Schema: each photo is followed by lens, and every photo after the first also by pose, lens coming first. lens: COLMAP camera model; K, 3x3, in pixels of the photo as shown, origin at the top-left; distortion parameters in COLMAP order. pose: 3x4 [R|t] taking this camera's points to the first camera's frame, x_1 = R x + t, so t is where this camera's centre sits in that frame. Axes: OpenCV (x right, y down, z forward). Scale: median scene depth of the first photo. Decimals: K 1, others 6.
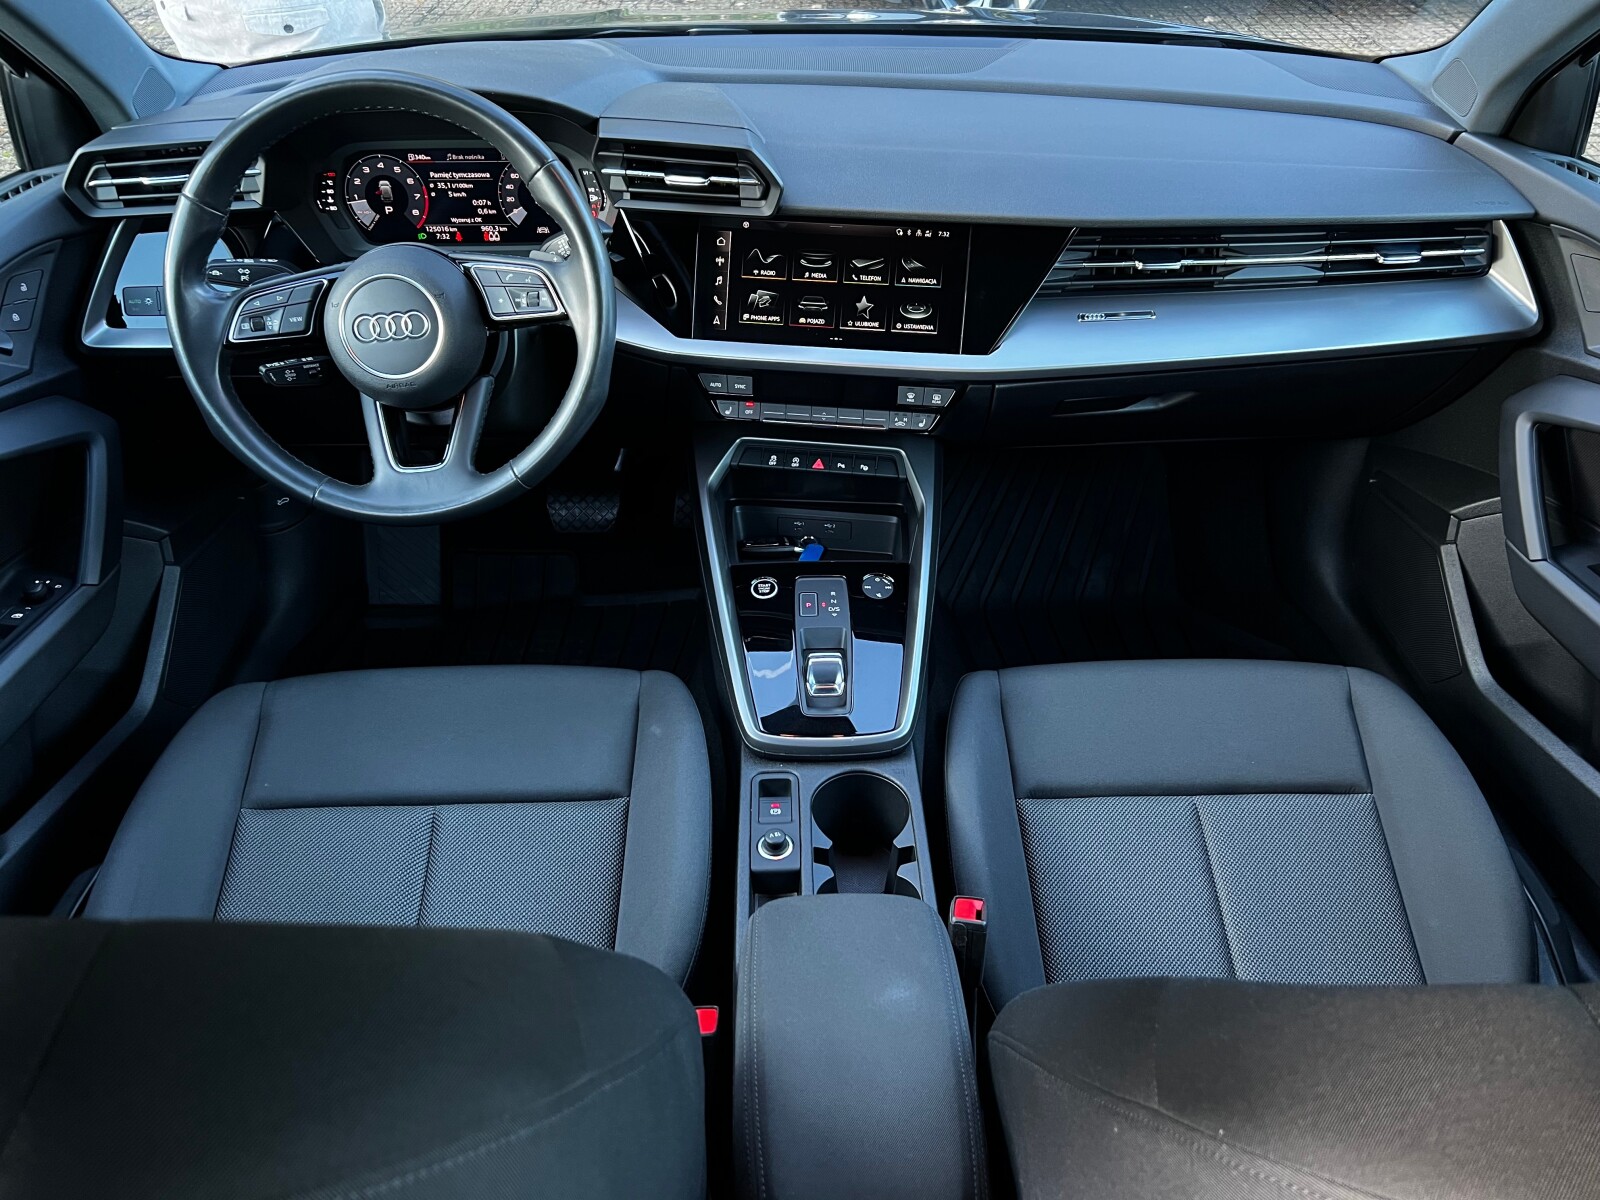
lens RADIAL K [[1222.1, 0, 803.2], [0, 1222.1, 606.1], [0, 0, 1]] dist [0.023674, -0.007994]
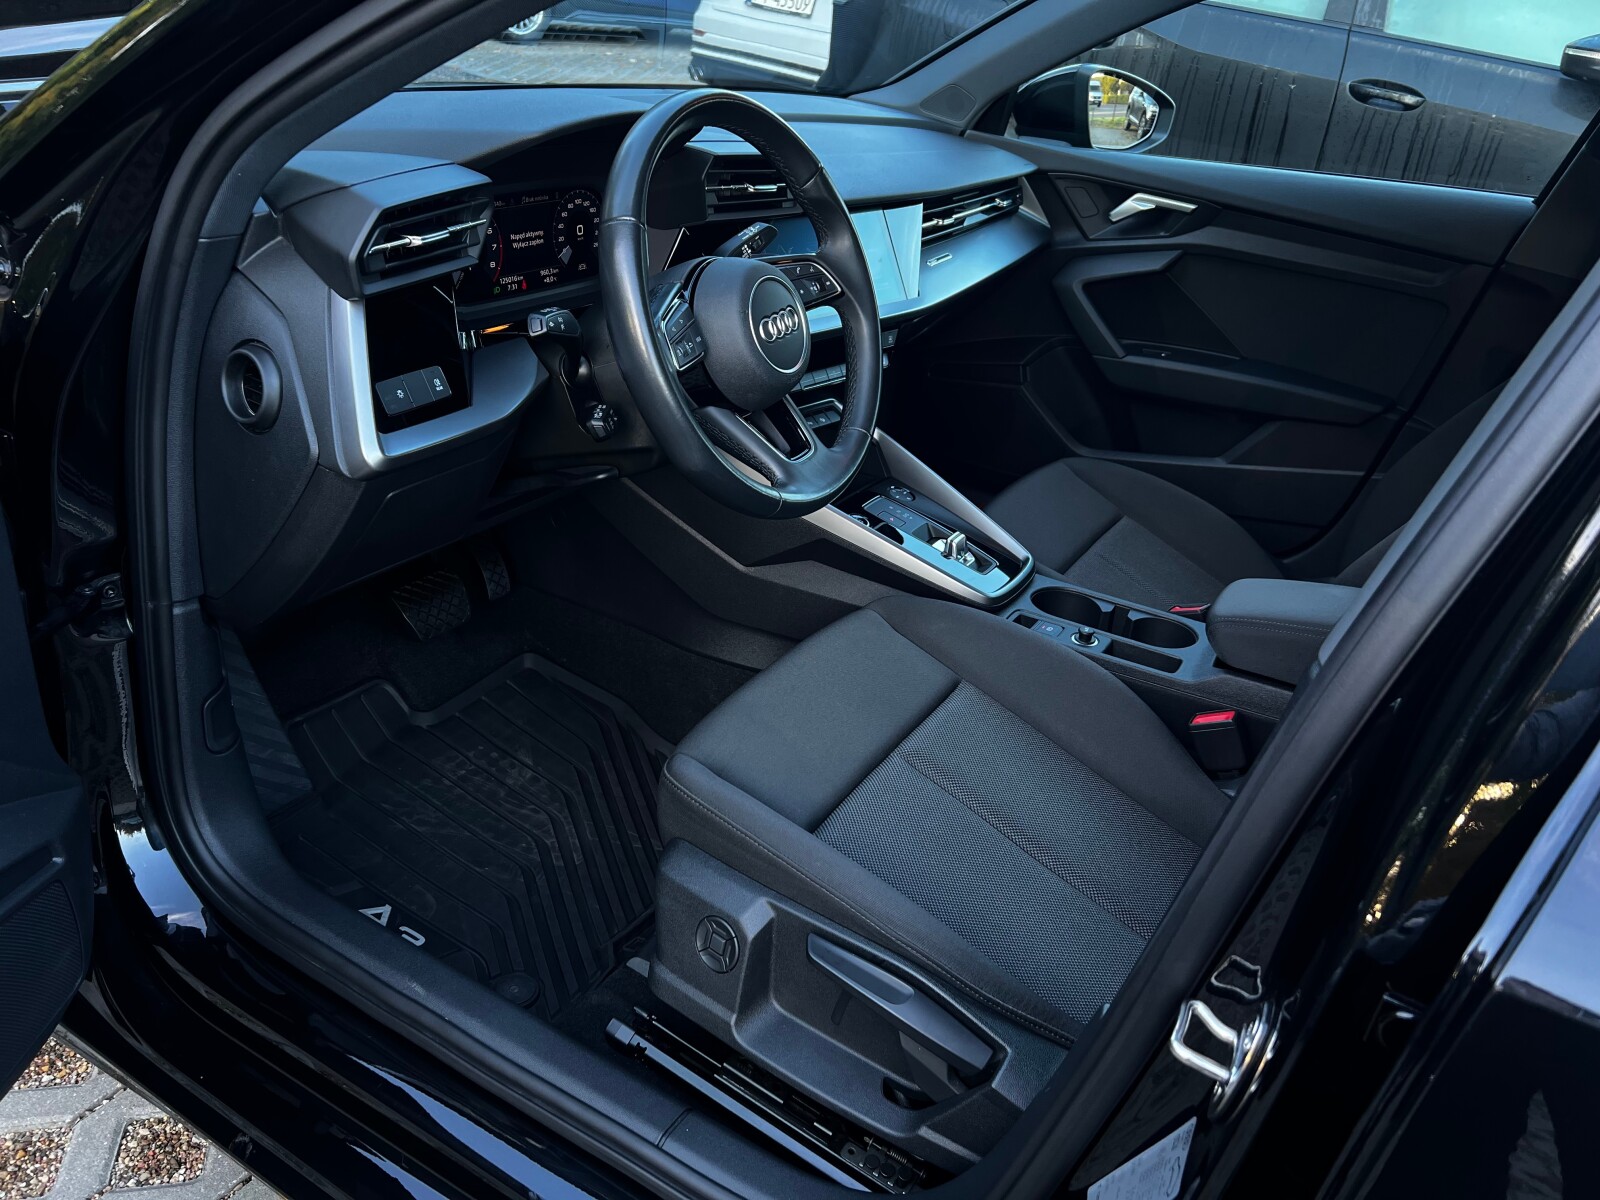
lens RADIAL K [[1222.1, 0, 803.2], [0, 1222.1, 606.1], [0, 0, 1]] dist [0.023674, -0.007994]
pose [[0.532950, -0.344582, 0.772805, -1.068864], [0.414221, 0.902649, 0.116818, -0.106024], [-0.737824, 0.257854, 0.623800, 0.338111]]
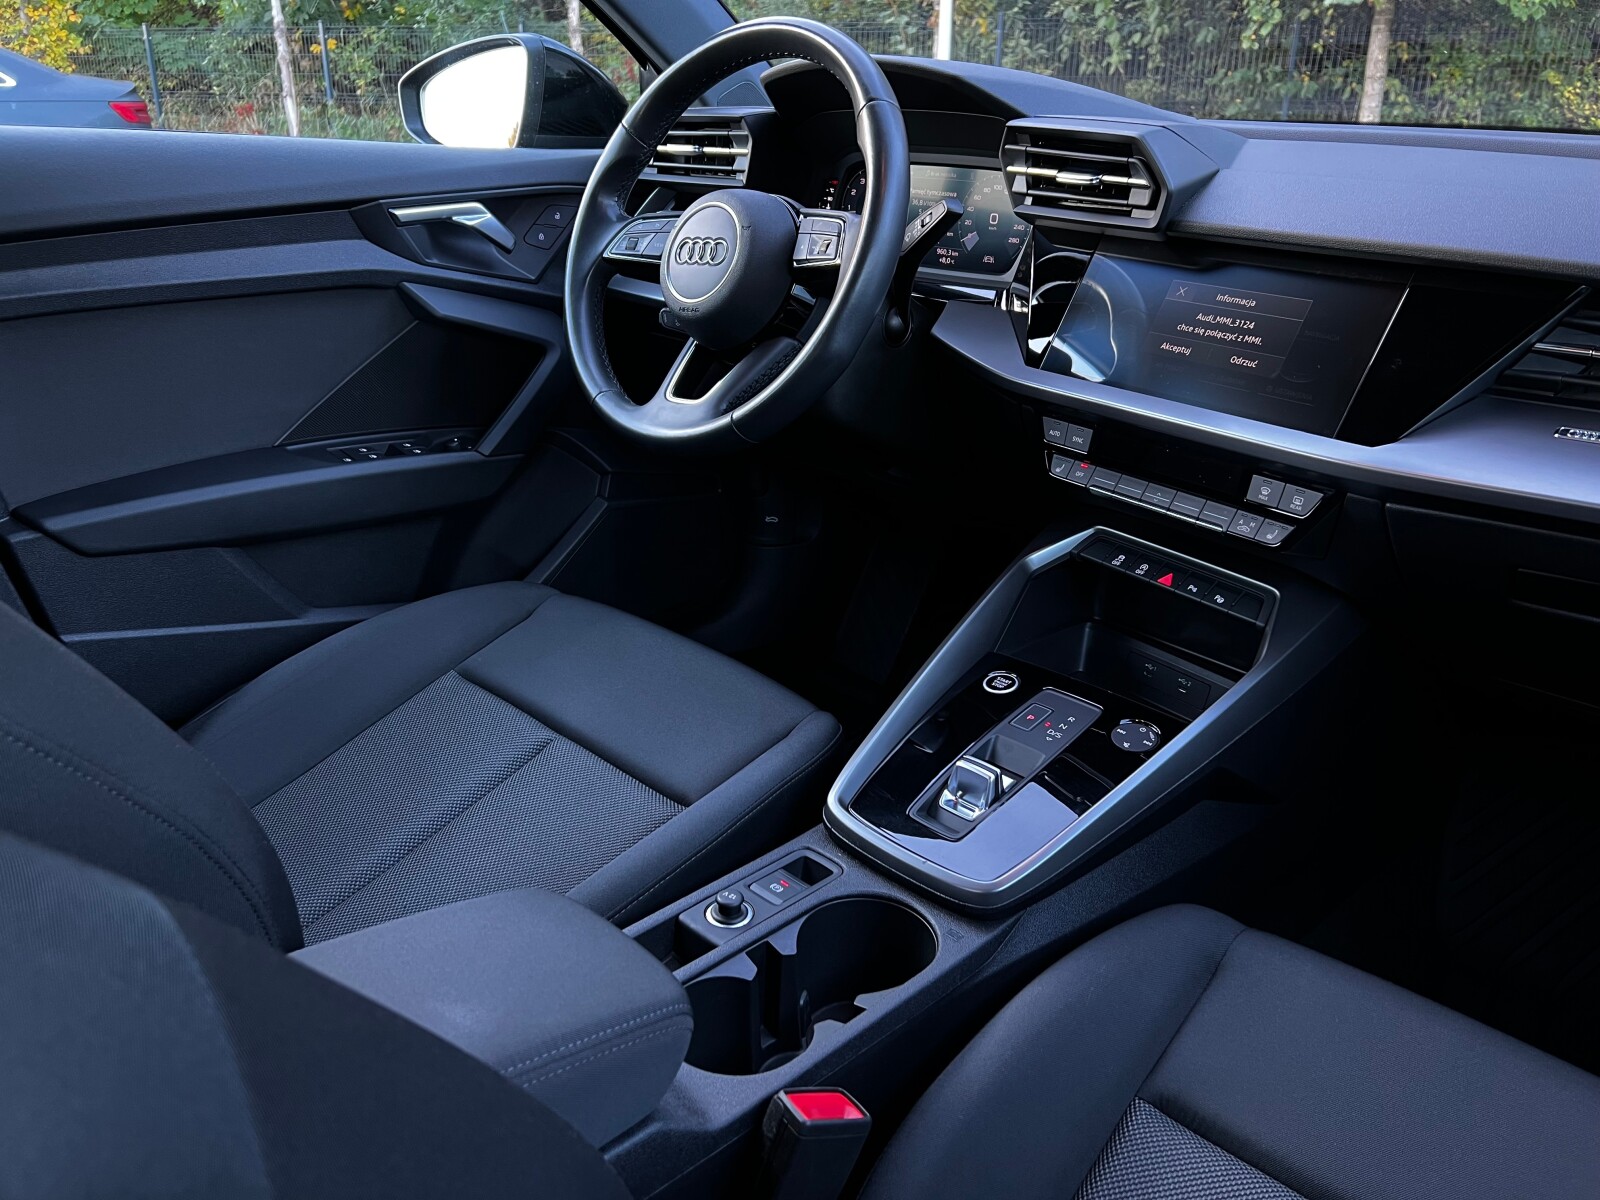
lens RADIAL K [[1217.2, 0, 818.0], [0, 1217.2, 605.2], [0, 0, 1]] dist [0.030075, -0.015810]
pose [[0.690945, 0.284144, -0.664724, 0.408582], [-0.438911, 0.895526, -0.073421, 0.051803], [0.574415, 0.342484, 0.743473, 0.364619]]
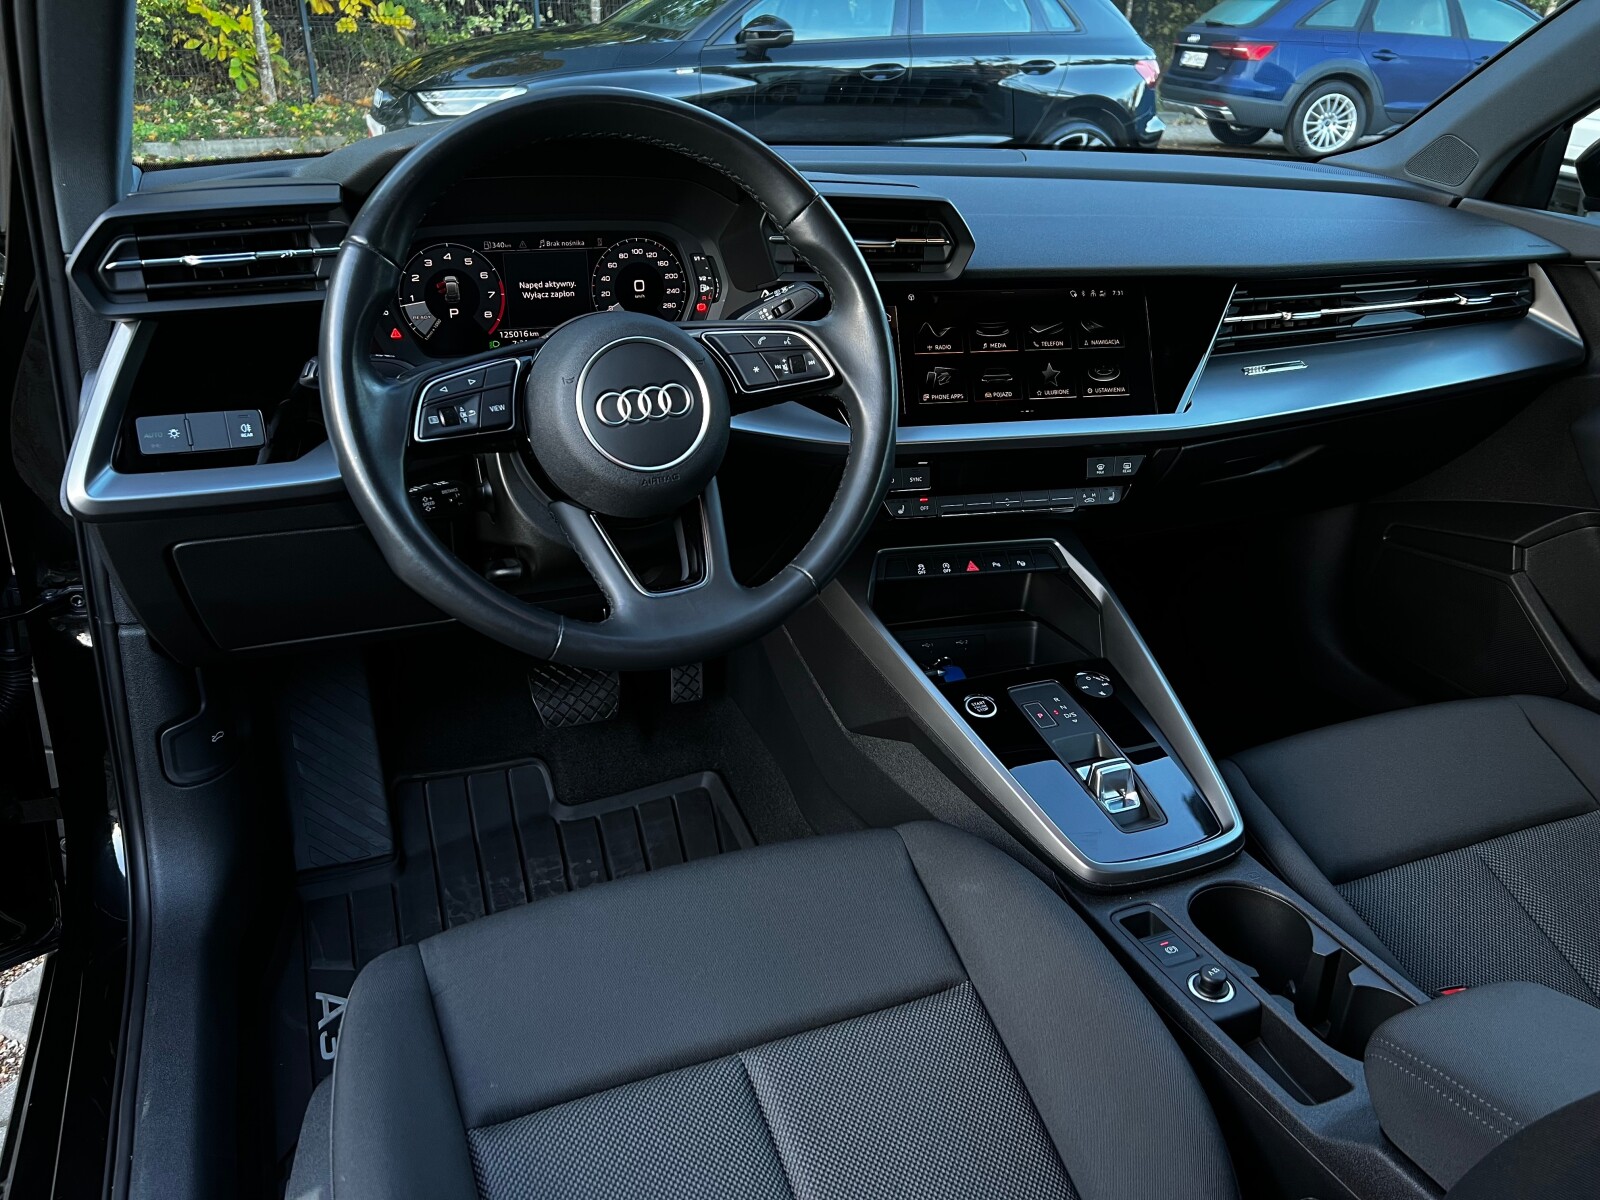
lens RADIAL K [[1211.6, 0, 808.5], [0, 1211.6, 597.5], [0, 0, 1]] dist [0.092980, -0.137393]
pose [[0.930588, -0.125647, 0.343830, -0.449146], [0.189927, 0.968663, -0.160064, 0.026399], [-0.312943, 0.214256, 0.925290, 0.255434]]
